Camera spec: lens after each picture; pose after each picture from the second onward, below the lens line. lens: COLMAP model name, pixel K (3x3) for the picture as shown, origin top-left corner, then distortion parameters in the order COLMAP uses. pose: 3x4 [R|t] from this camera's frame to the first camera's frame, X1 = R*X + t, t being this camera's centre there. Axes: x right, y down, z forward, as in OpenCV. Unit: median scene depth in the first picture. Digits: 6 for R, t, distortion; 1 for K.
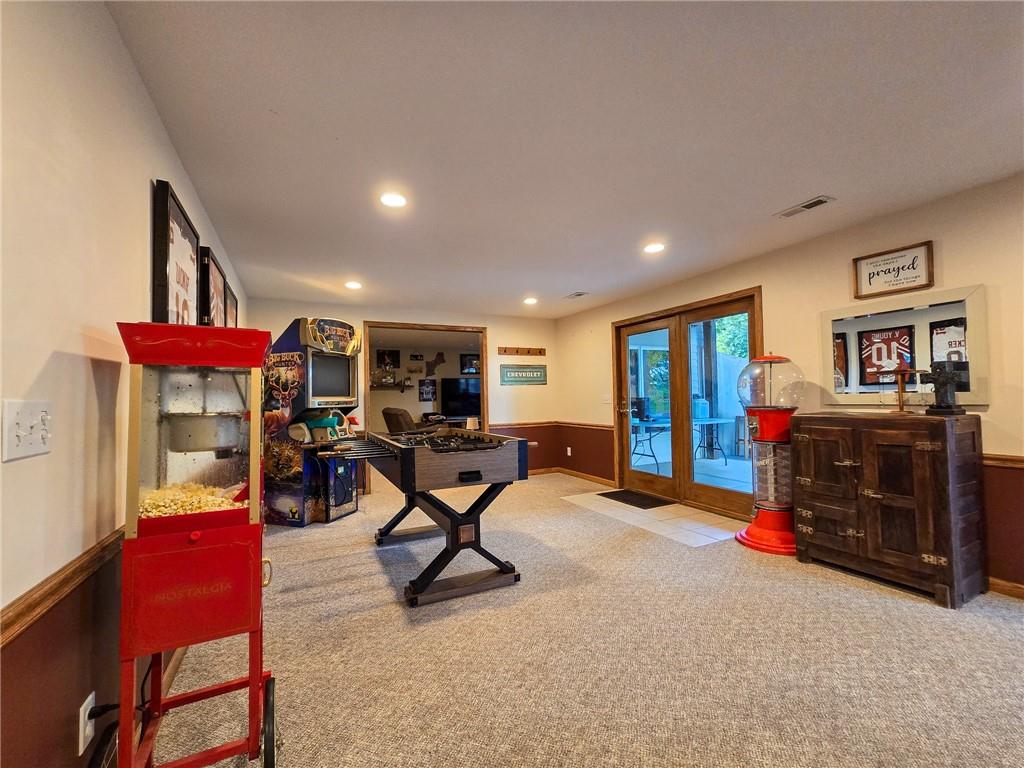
lens RADIAL K [[420.7, 0, 507.2], [0, 420.7, 384.6], [0, 0, 1]] dist [-0.009758, 0.004298]
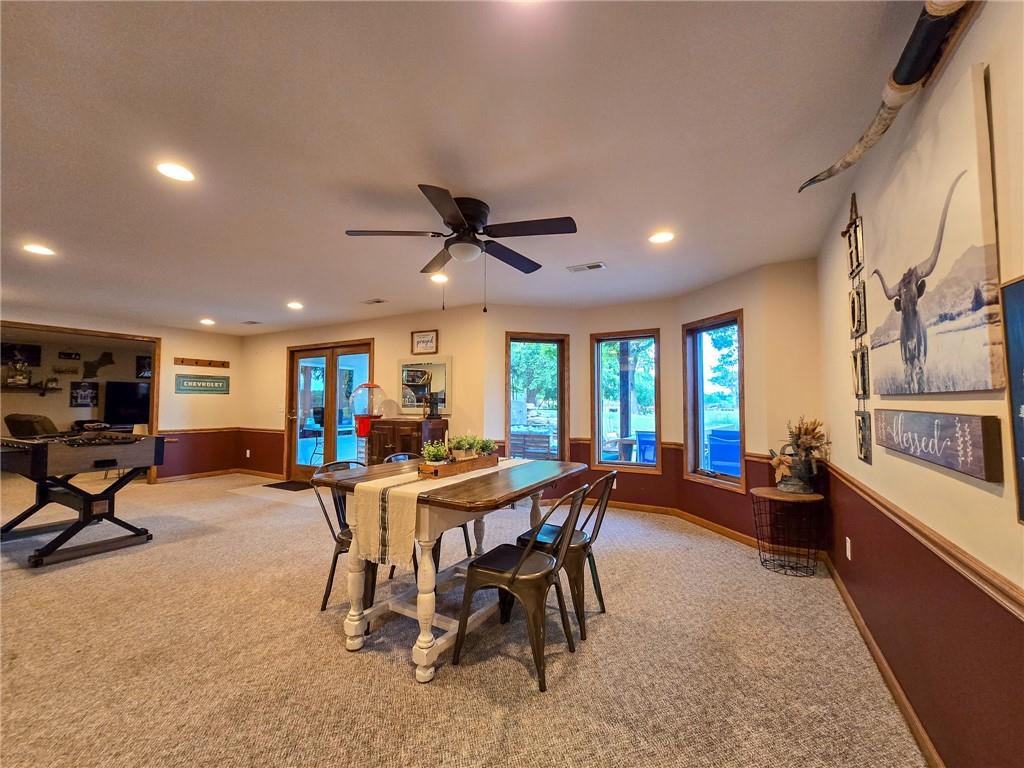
lens RADIAL K [[420.7, 0, 507.2], [0, 420.7, 384.6], [0, 0, 1]] dist [-0.009758, 0.004298]
pose [[0.830049, 0.048216, 0.555602, 0.106637], [-0.035892, 0.998809, -0.033058, -0.018356], [-0.556534, 0.007498, 0.830791, -0.401799]]
